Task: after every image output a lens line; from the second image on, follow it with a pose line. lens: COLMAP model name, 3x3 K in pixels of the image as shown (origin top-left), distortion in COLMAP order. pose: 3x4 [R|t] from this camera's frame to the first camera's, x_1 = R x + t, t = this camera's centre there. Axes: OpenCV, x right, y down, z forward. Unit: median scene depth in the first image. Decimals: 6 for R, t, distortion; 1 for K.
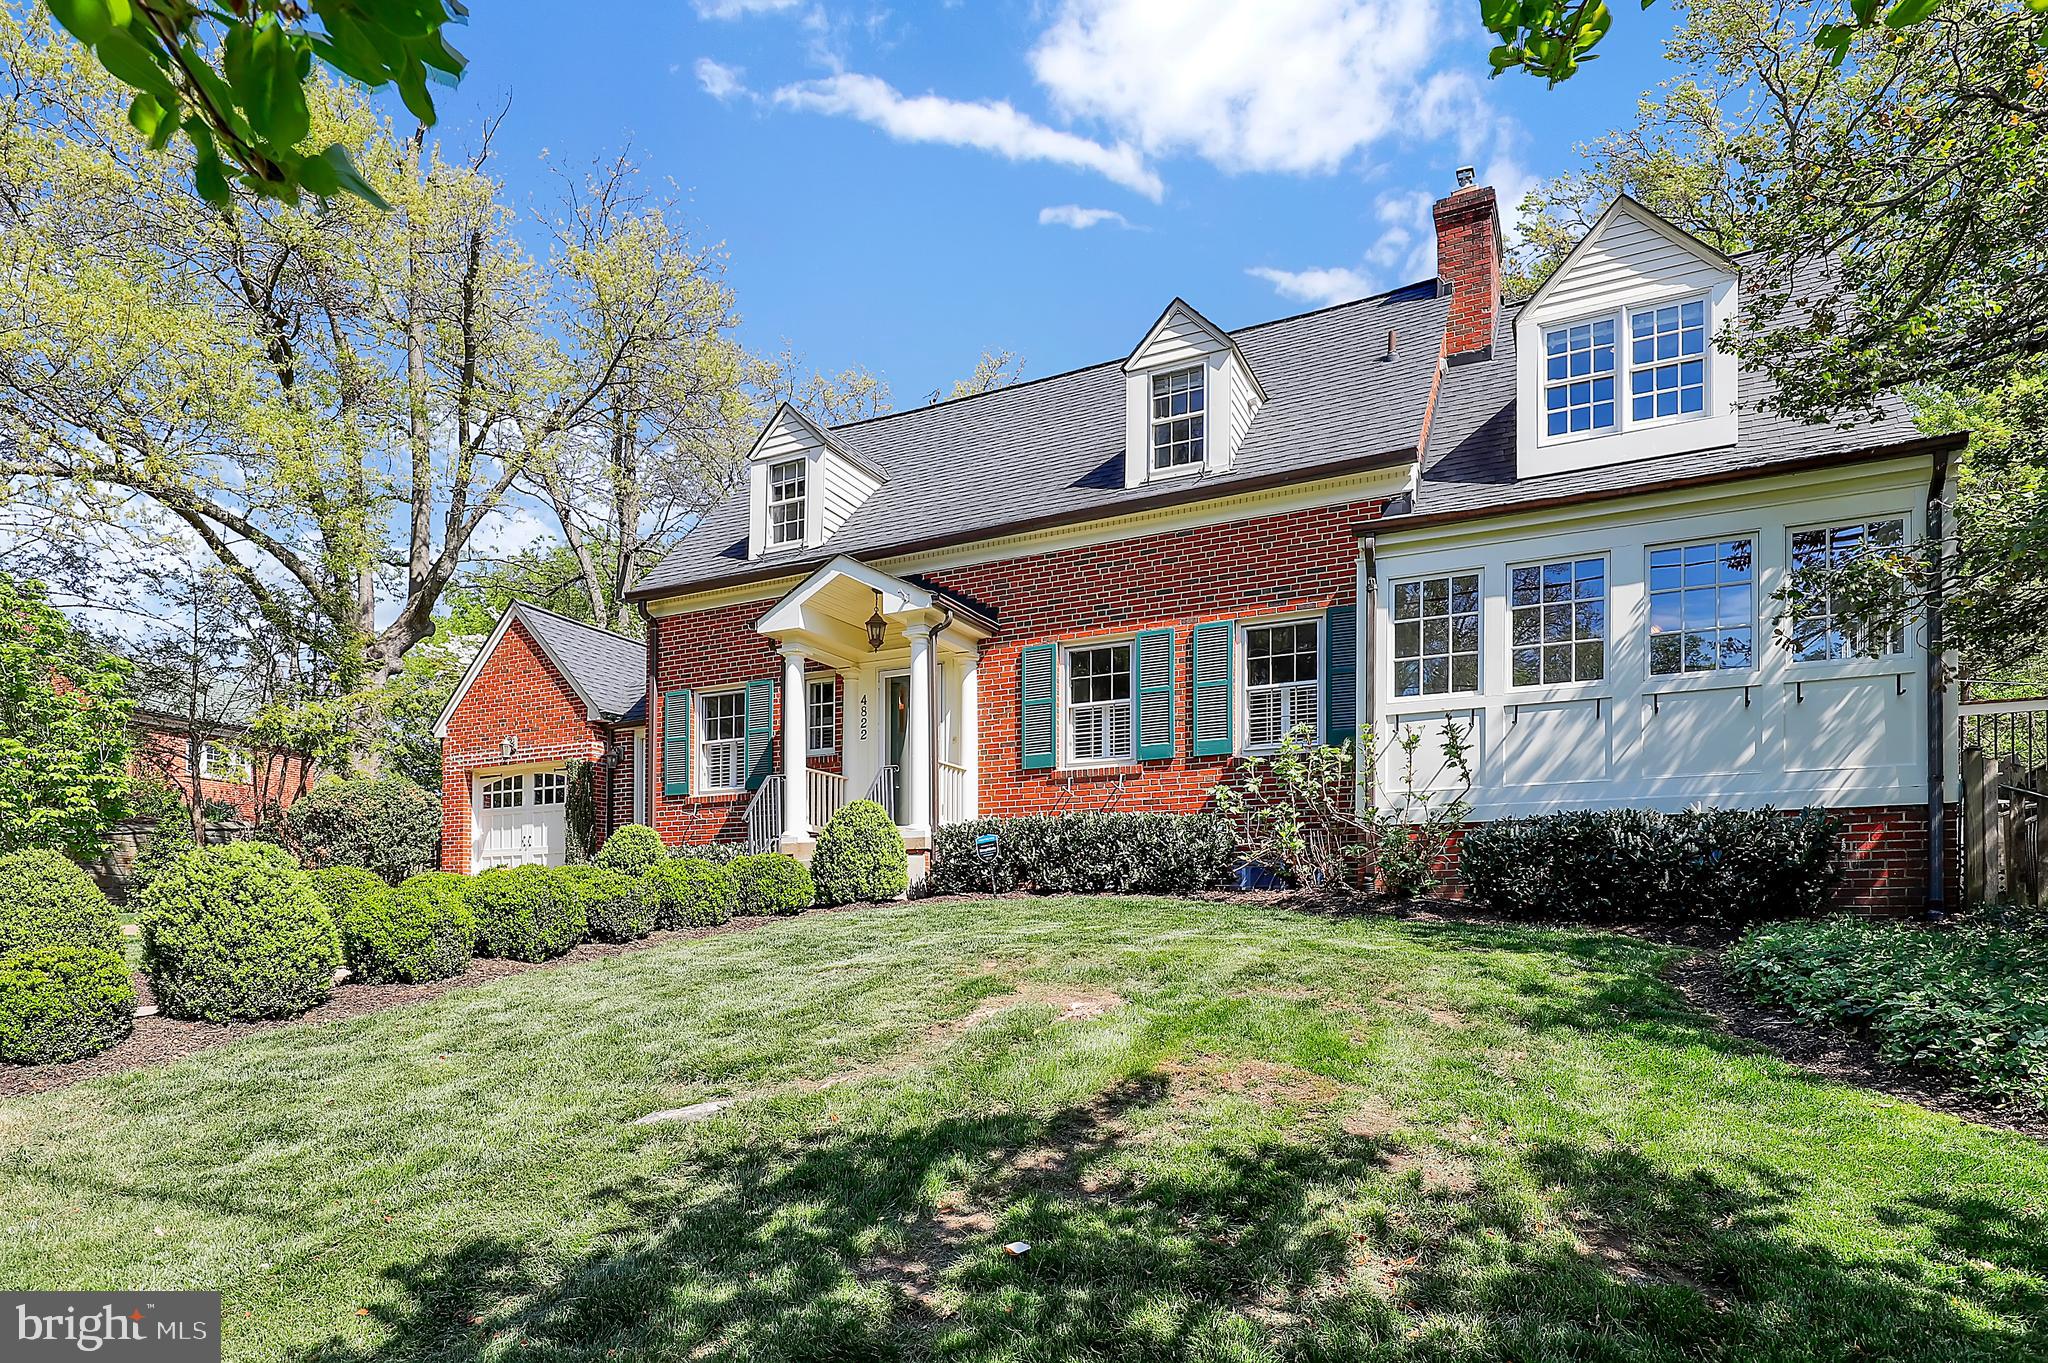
lens RADIAL K [[1138.6, 0, 1025.8], [0, 1138.6, 924.4], [0, 0, 1]] dist [0.001468, 0.000258]
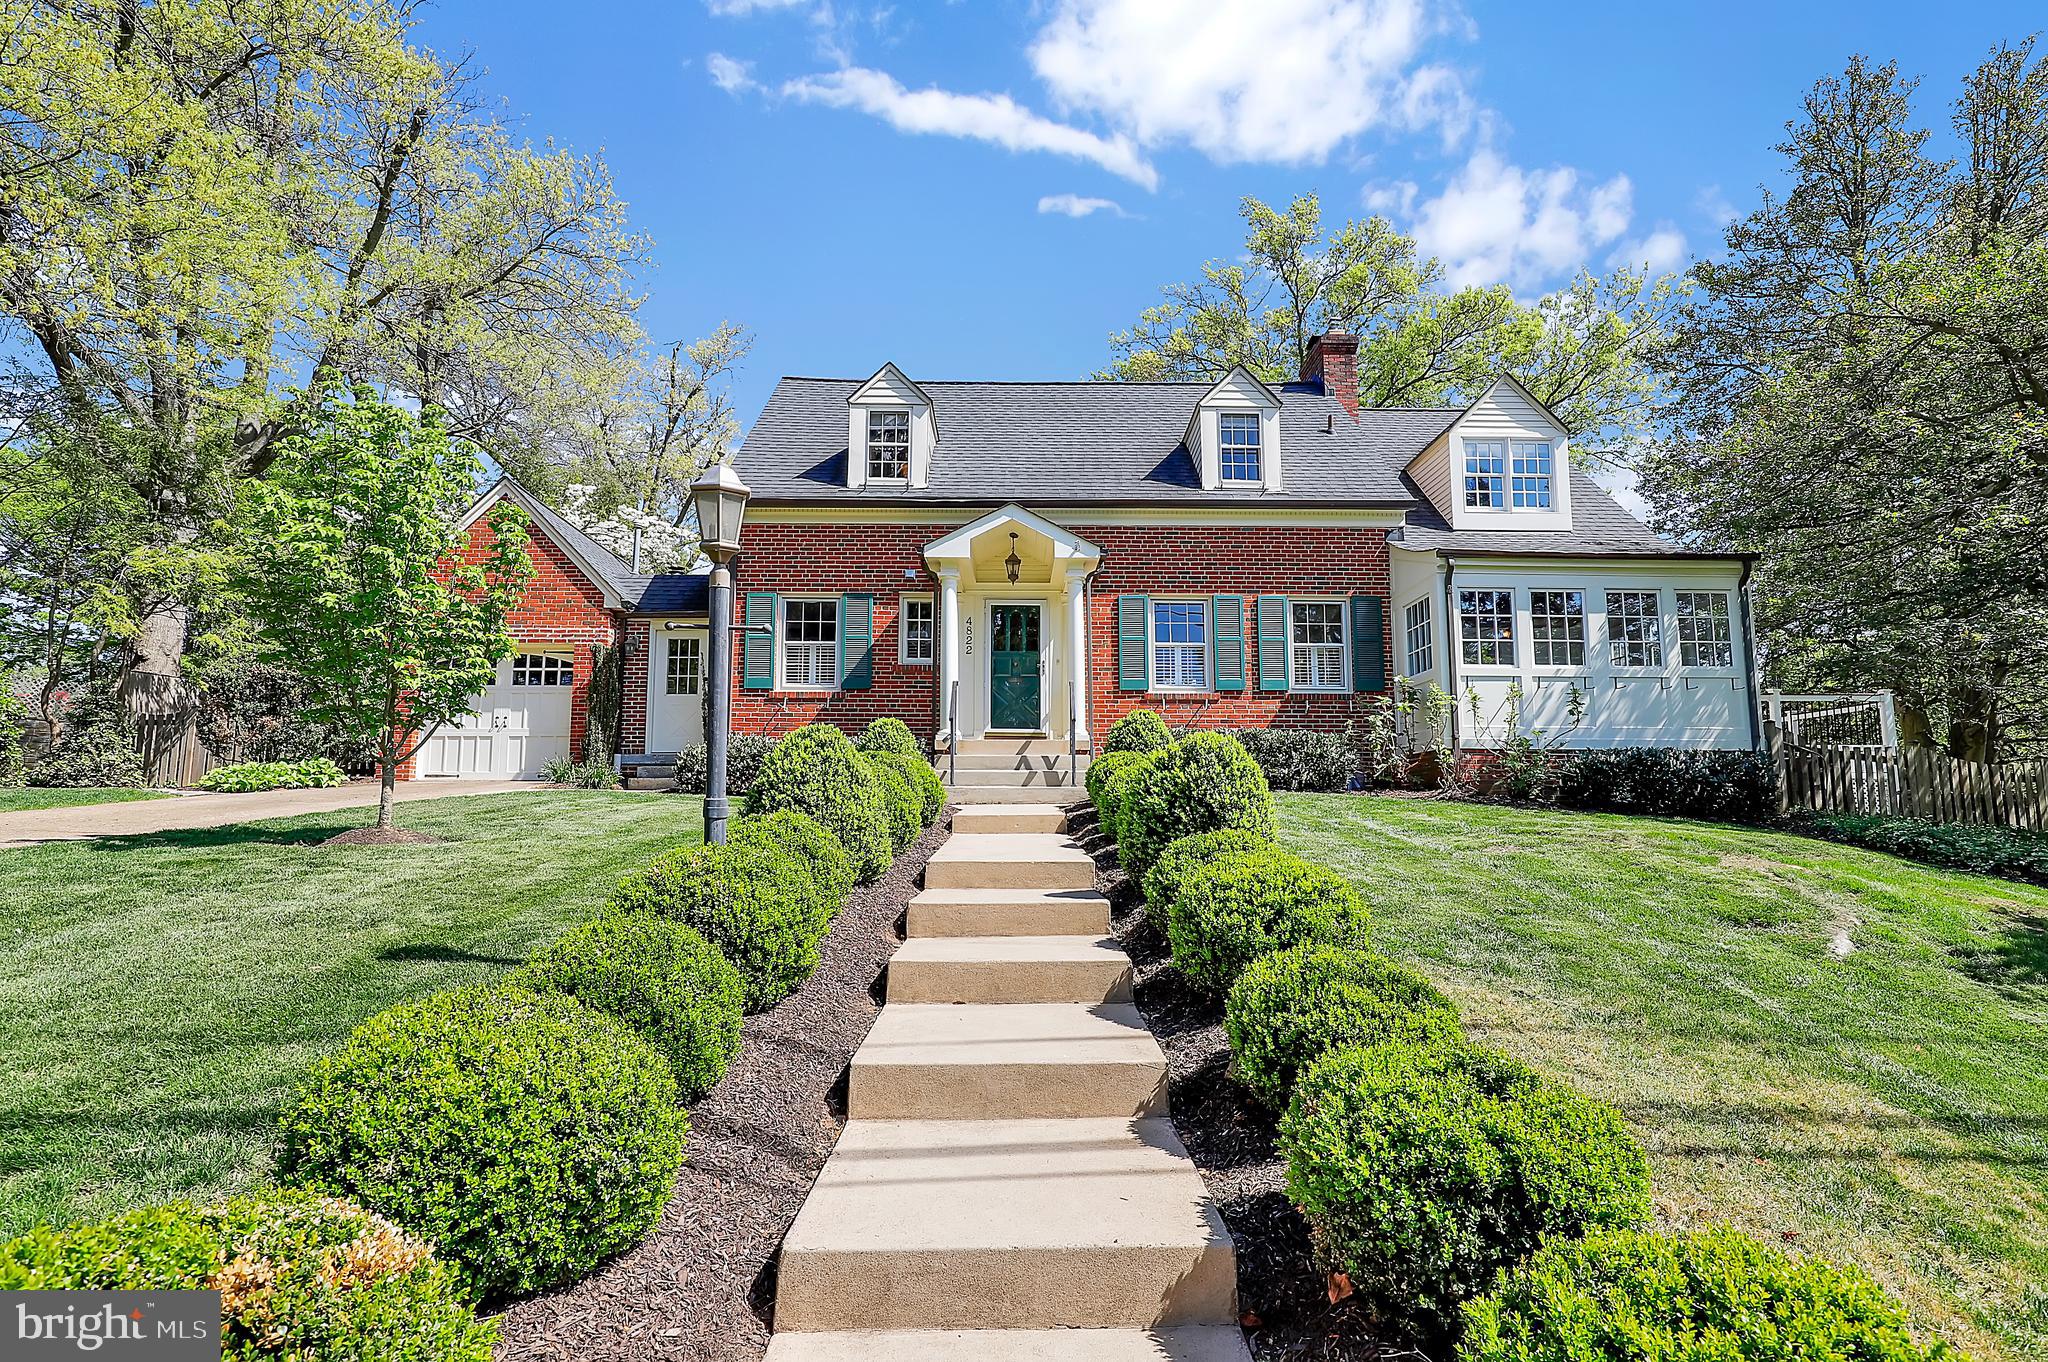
lens RADIAL K [[943.7, 0, 1025.5], [0, 943.7, 723.3], [0, 0, 1]] dist [0.001546, 0.000208]
pose [[0.888926, 0.051714, 0.455122, -0.609937], [-0.007669, 0.995147, -0.098097, 0.004608], [-0.457986, 0.083711, 0.885009, 0.132610]]
